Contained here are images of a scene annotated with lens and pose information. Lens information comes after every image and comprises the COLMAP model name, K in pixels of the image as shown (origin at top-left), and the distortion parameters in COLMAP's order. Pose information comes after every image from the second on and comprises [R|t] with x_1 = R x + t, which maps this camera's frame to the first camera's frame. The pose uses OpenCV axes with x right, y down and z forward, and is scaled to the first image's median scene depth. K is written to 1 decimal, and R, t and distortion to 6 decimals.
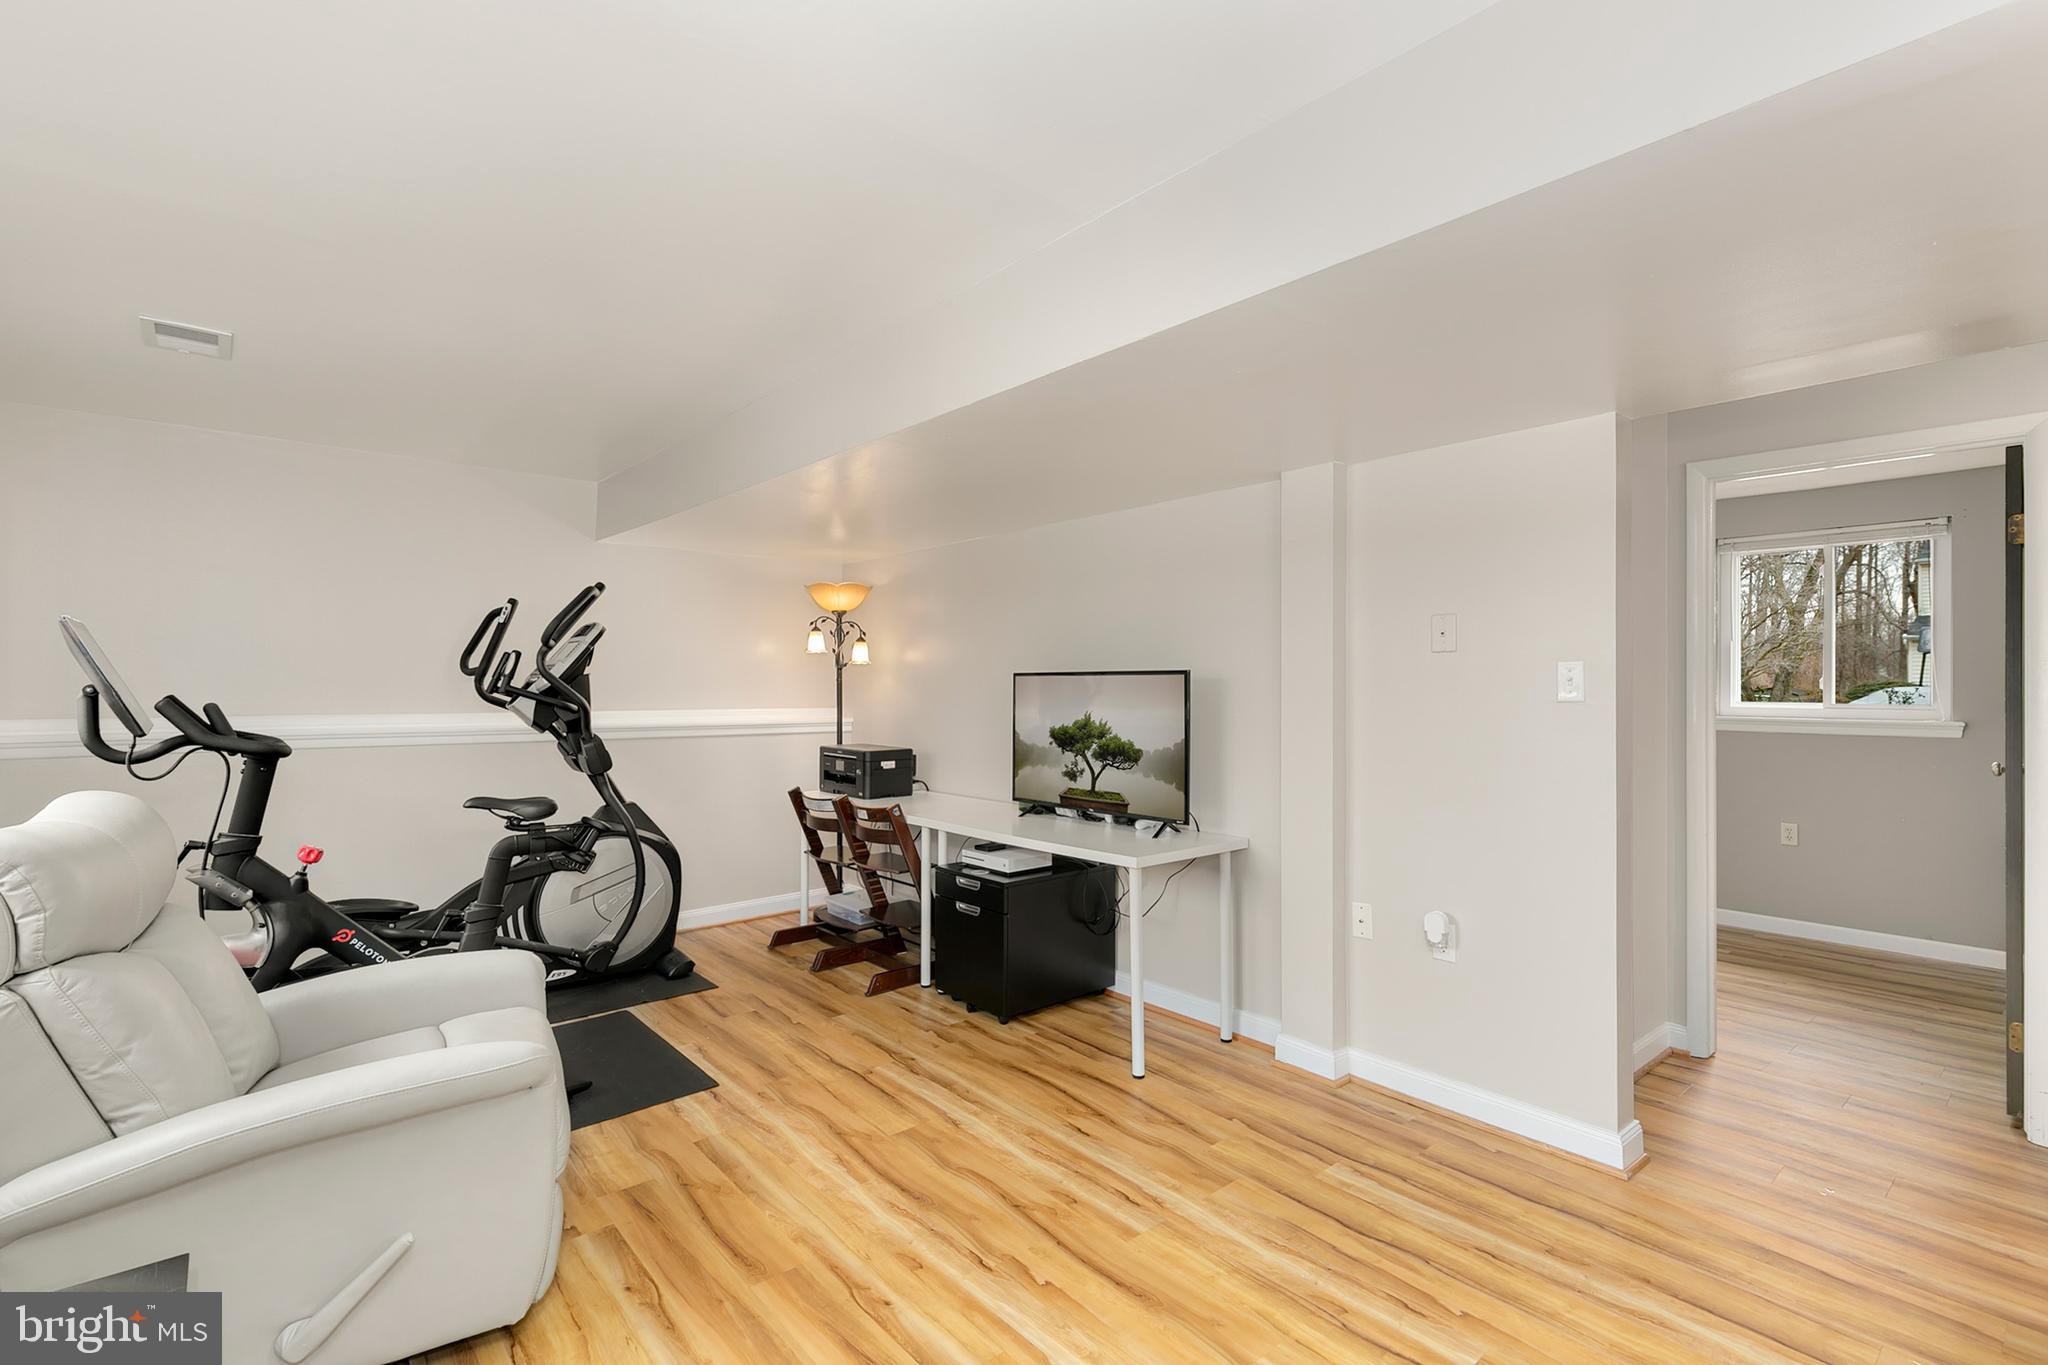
lens RADIAL K [[931.3, 0, 1007.0], [0, 931.3, 692.1], [0, 0, 1]] dist [-0.000477, -0.000780]
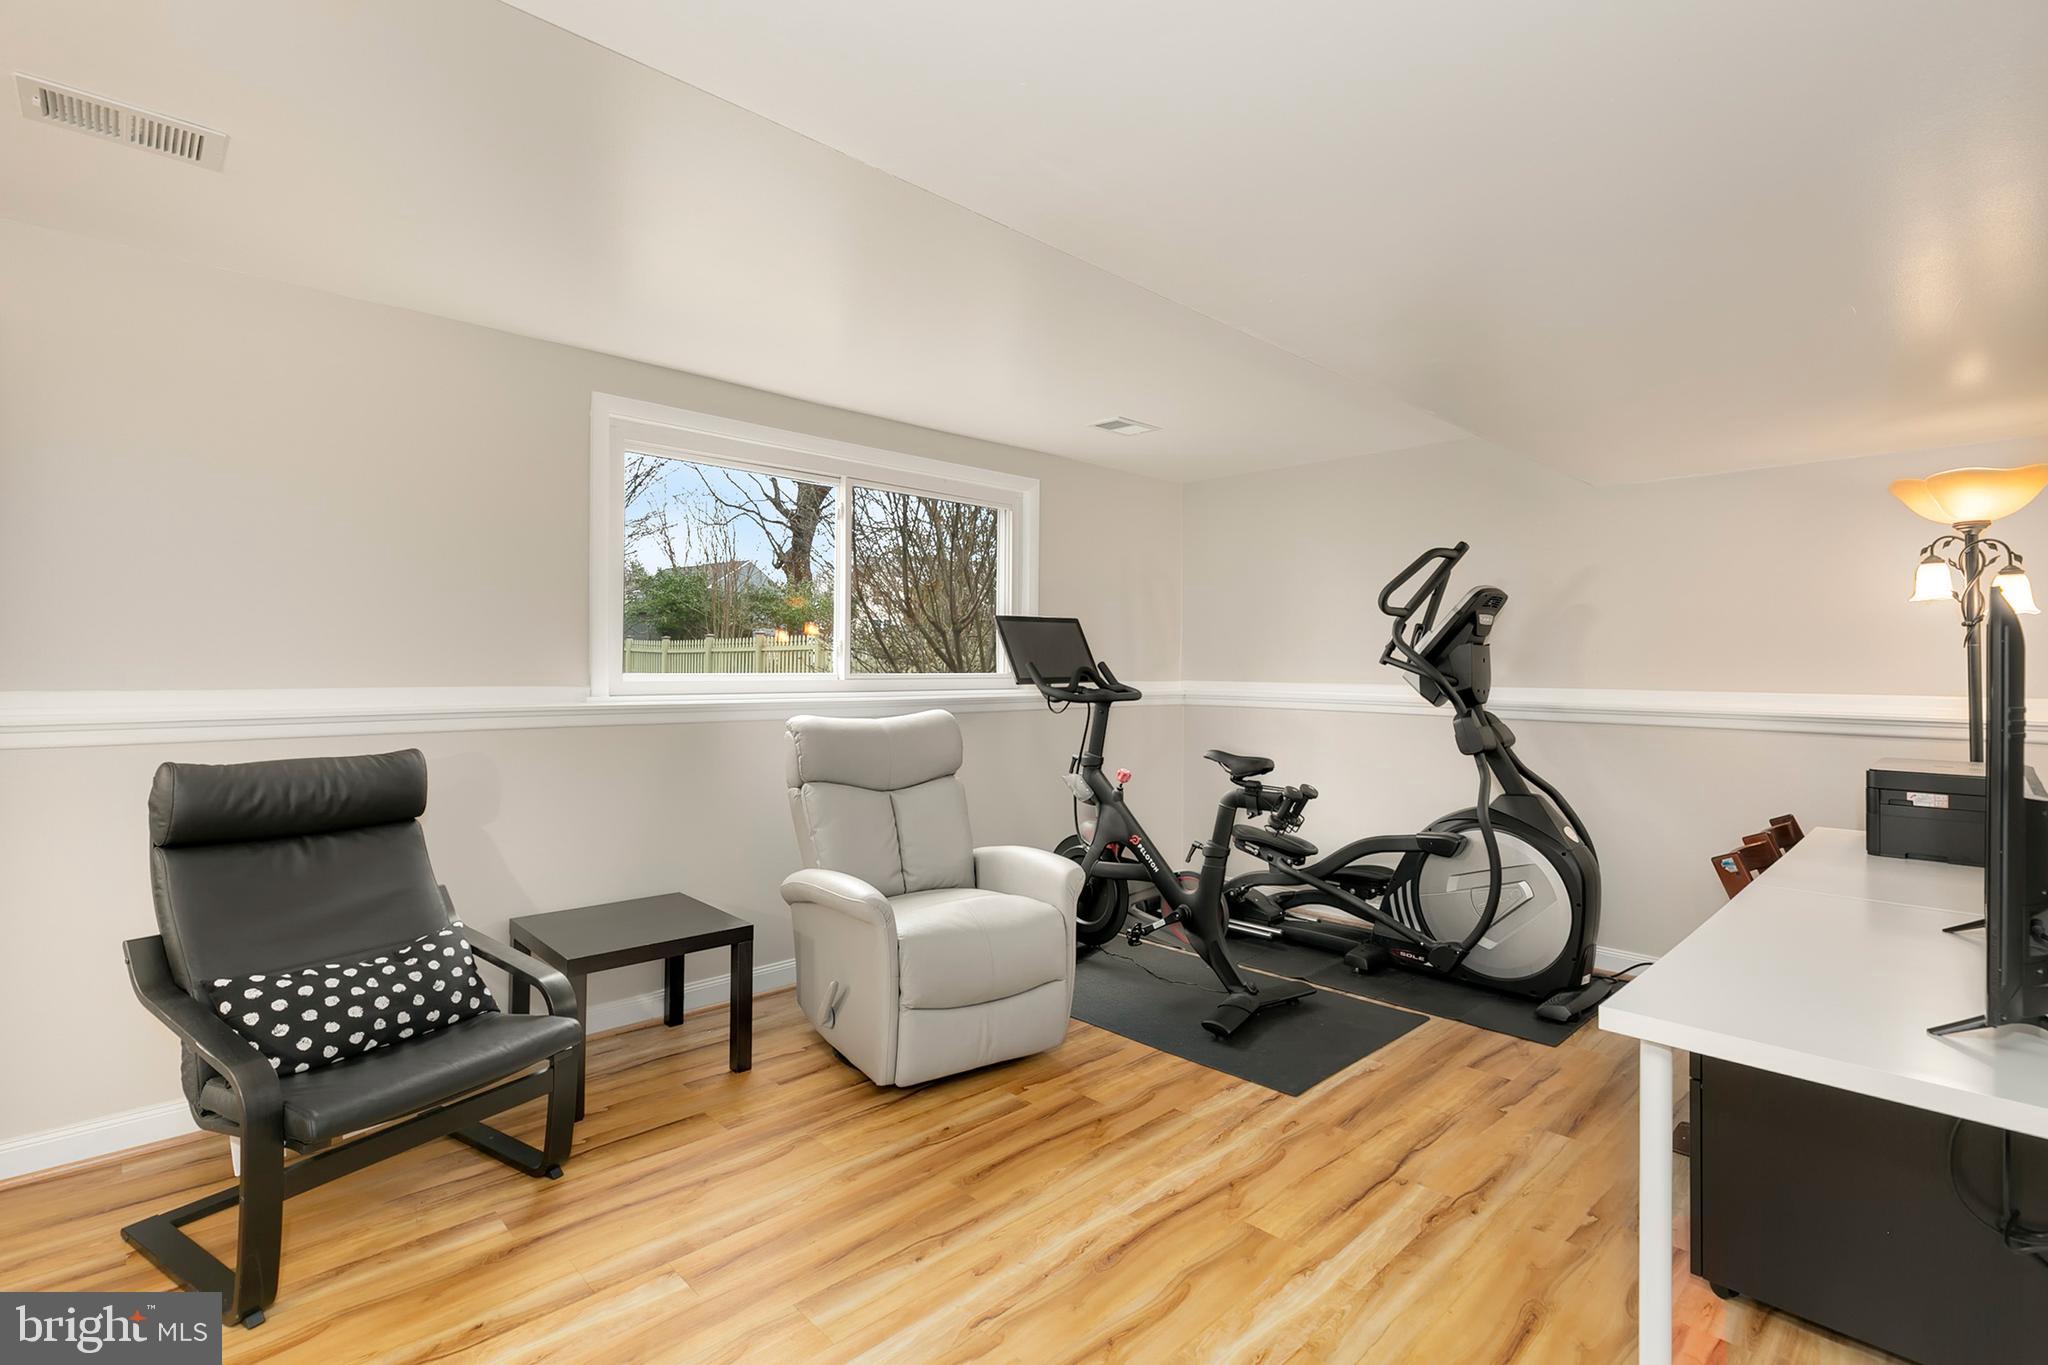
lens RADIAL K [[931.3, 0, 1007.8], [0, 931.3, 664.8], [0, 0, 1]] dist [-0.000477, -0.000780]
pose [[0.073875, -0.000737, -0.997267, 0.551078], [-0.013171, 0.999912, -0.001714, 0.011416], [0.997180, 0.013262, 0.073859, 0.636213]]
